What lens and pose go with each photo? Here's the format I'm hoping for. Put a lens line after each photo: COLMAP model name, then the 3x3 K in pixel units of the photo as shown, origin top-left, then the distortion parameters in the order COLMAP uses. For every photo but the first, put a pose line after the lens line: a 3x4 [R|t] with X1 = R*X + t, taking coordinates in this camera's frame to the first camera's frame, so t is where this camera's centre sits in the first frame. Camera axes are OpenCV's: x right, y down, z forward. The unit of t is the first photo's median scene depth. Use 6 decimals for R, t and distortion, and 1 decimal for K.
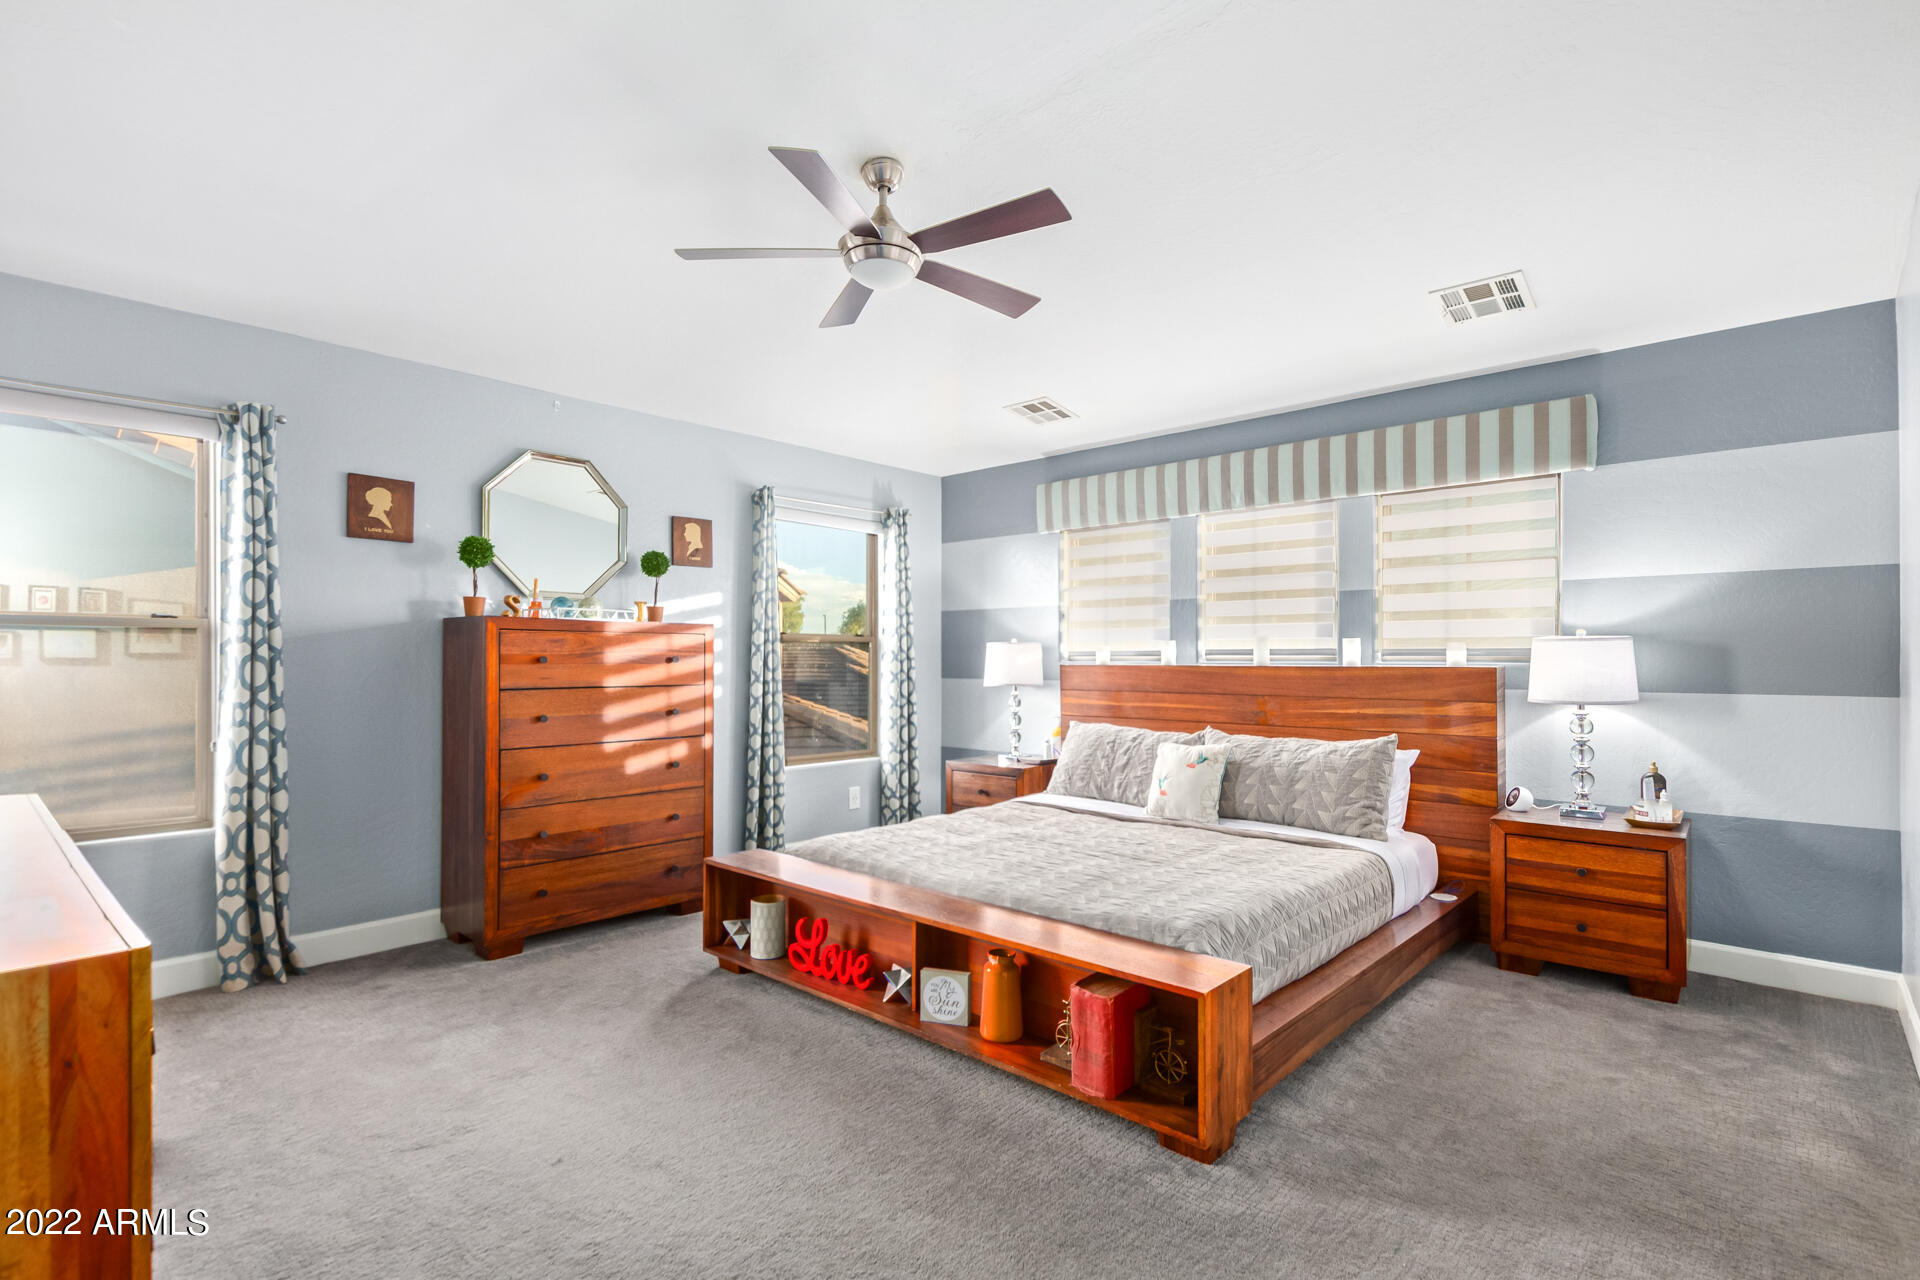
lens RADIAL K [[914.3, 0, 963.2], [0, 914.3, 646.2], [0, 0, 1]] dist [0.000638, 0.000238]
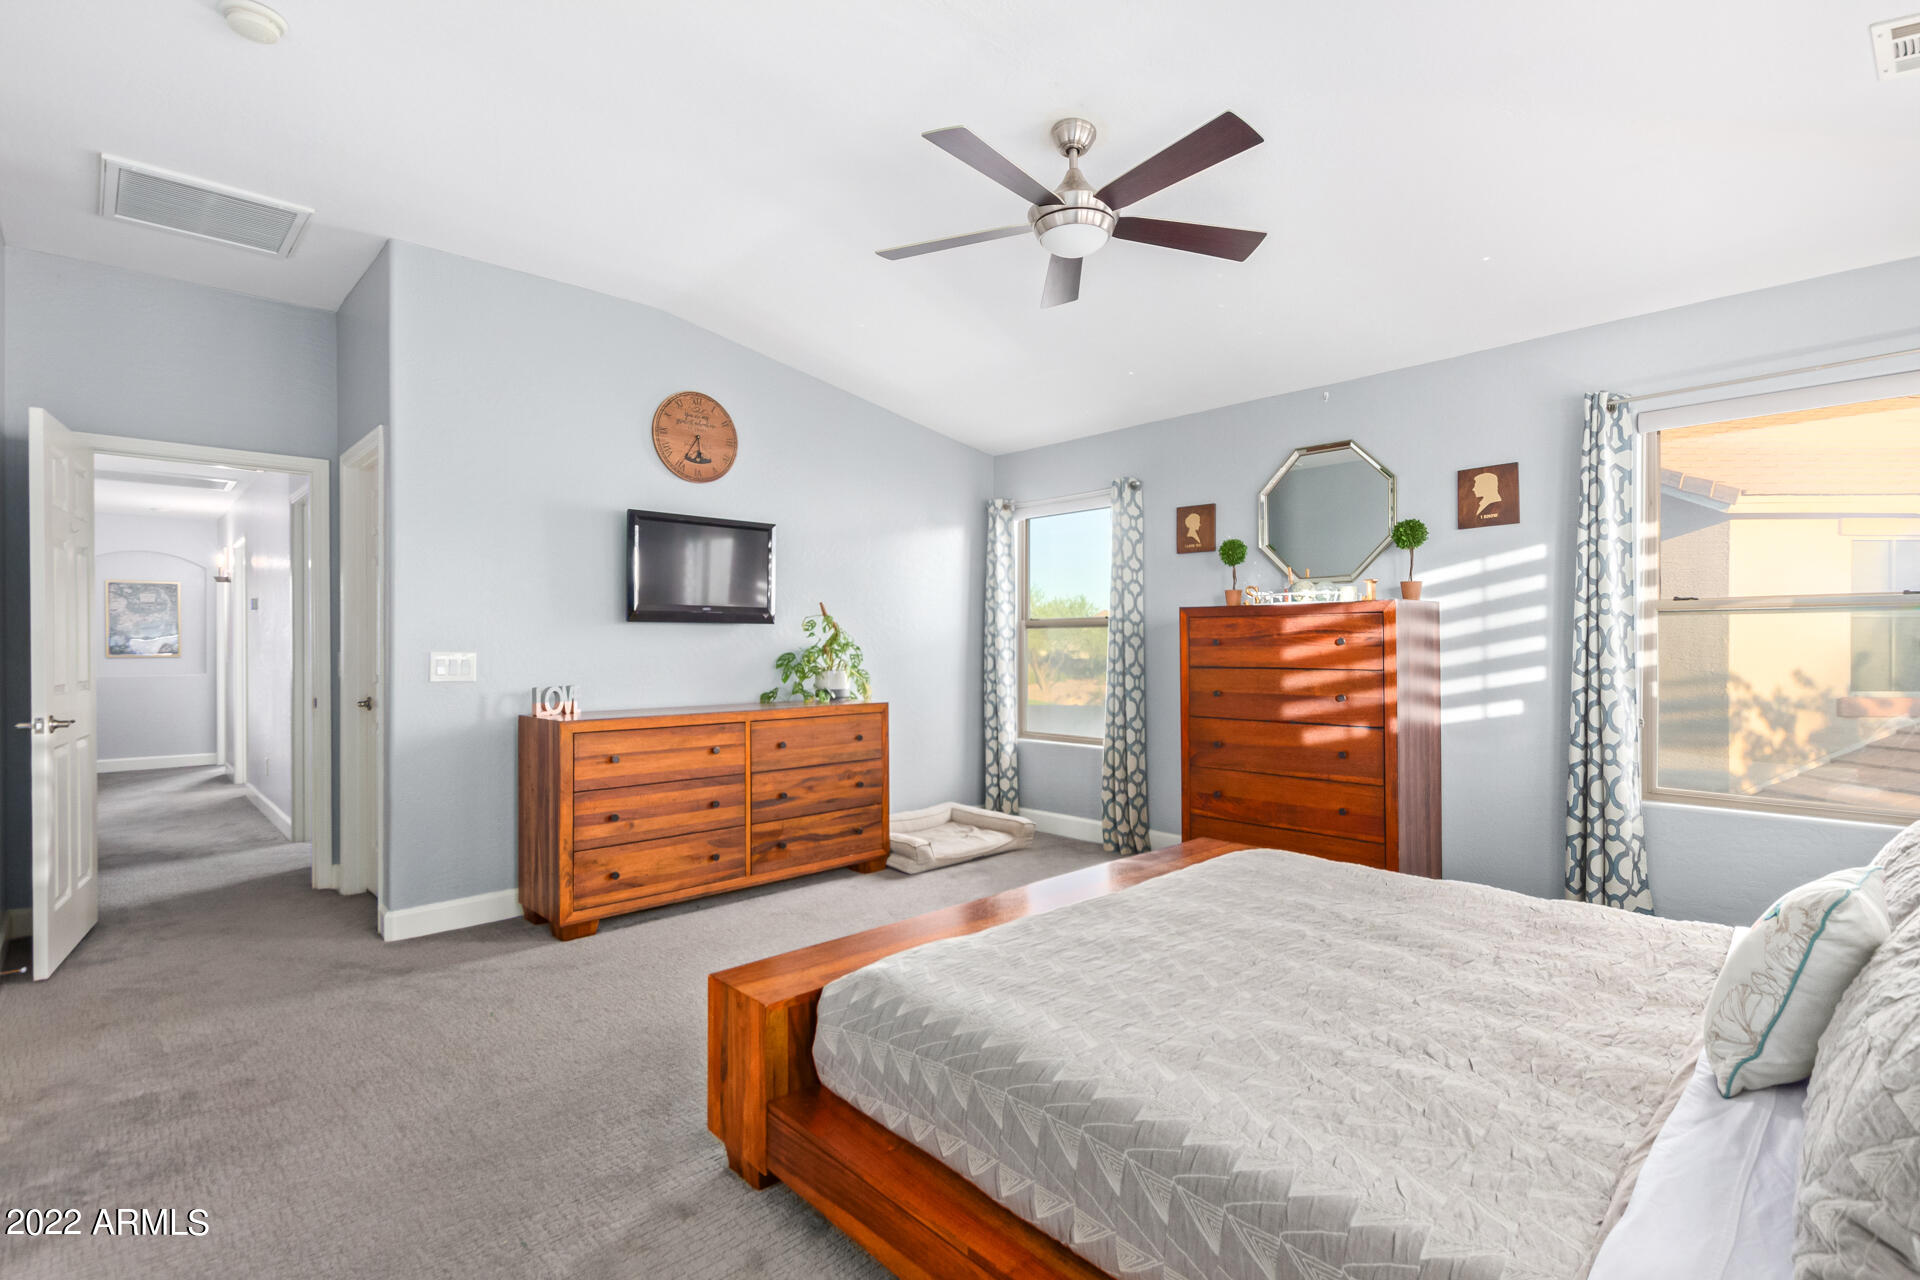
lens RADIAL K [[914.3, 0, 962.8], [0, 914.3, 645.2], [0, 0, 1]] dist [0.000638, 0.000238]
pose [[-0.097718, 0.001087, -0.995214, 0.705525], [0.019544, 0.999809, -0.000827, 0.012582], [0.995022, -0.019531, -0.097721, 0.777122]]
